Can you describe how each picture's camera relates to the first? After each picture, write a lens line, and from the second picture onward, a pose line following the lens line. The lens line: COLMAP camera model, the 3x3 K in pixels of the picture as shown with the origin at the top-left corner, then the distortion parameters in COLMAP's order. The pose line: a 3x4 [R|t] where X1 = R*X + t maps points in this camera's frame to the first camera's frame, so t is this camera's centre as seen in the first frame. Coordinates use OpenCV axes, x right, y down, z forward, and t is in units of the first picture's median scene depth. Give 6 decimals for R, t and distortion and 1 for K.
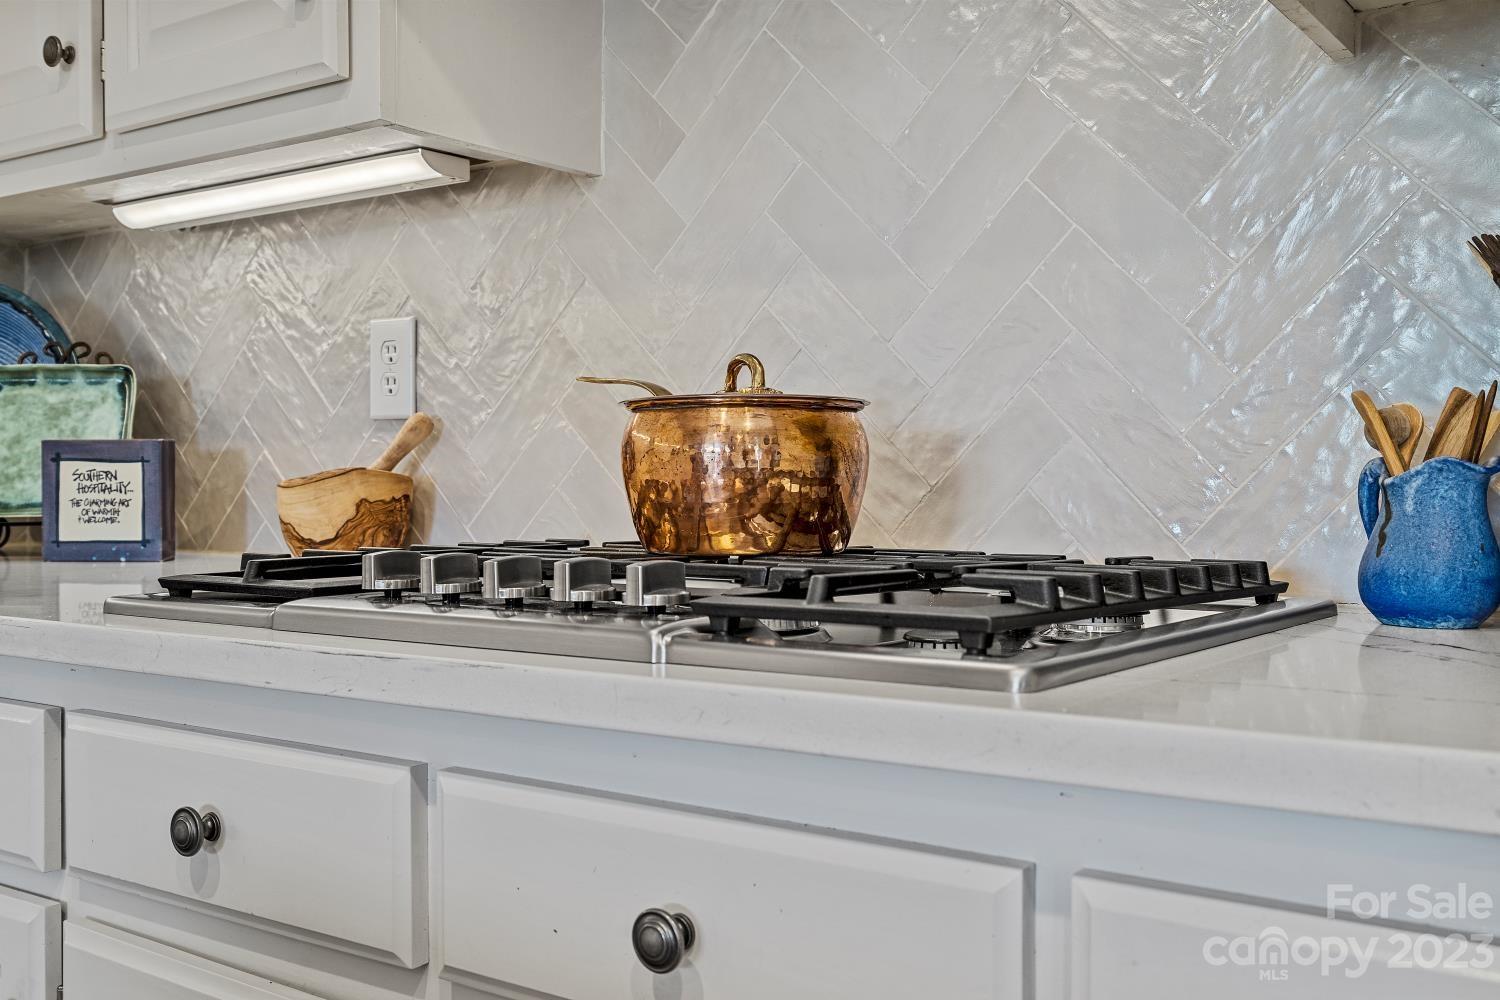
lens RADIAL K [[1503.8, 0, 751.2], [0, 1503.8, 498.5], [0, 0, 1]] dist [-0.003262, 0.000000]
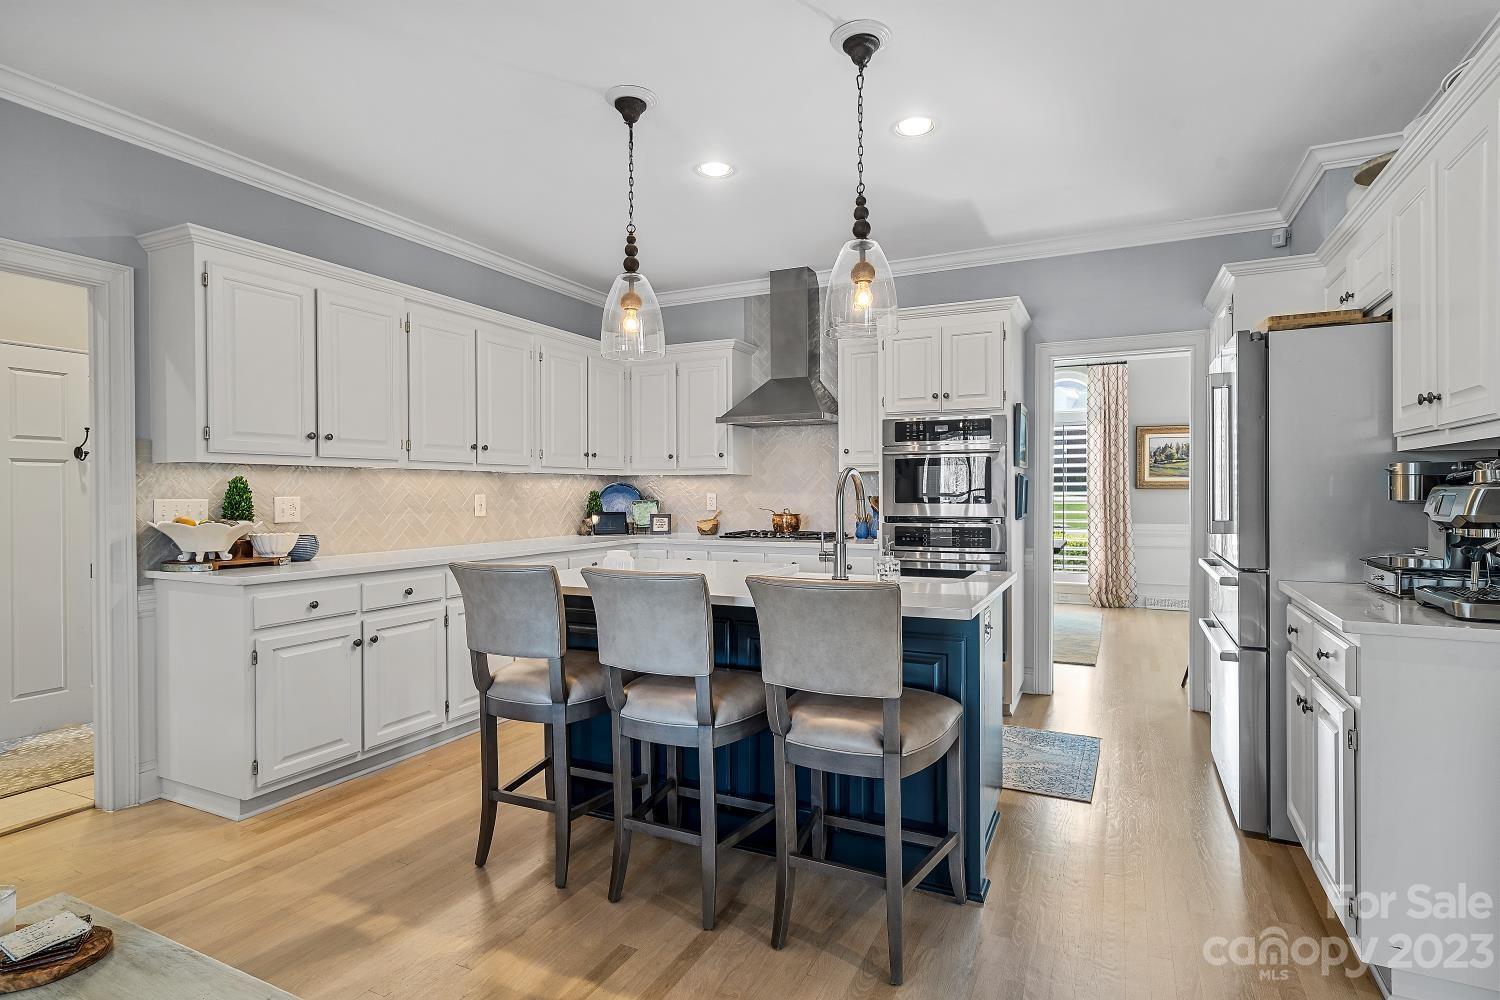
lens RADIAL K [[786.0, 0, 750.3], [0, 786.0, 502.2], [0, 0, 1]] dist [-0.001662, -0.000021]
pose [[0.991200, -0.003346, 0.132331, -0.796519], [0.004016, 0.999980, -0.004795, -0.110105], [-0.132312, 0.005284, 0.991194, -3.395120]]
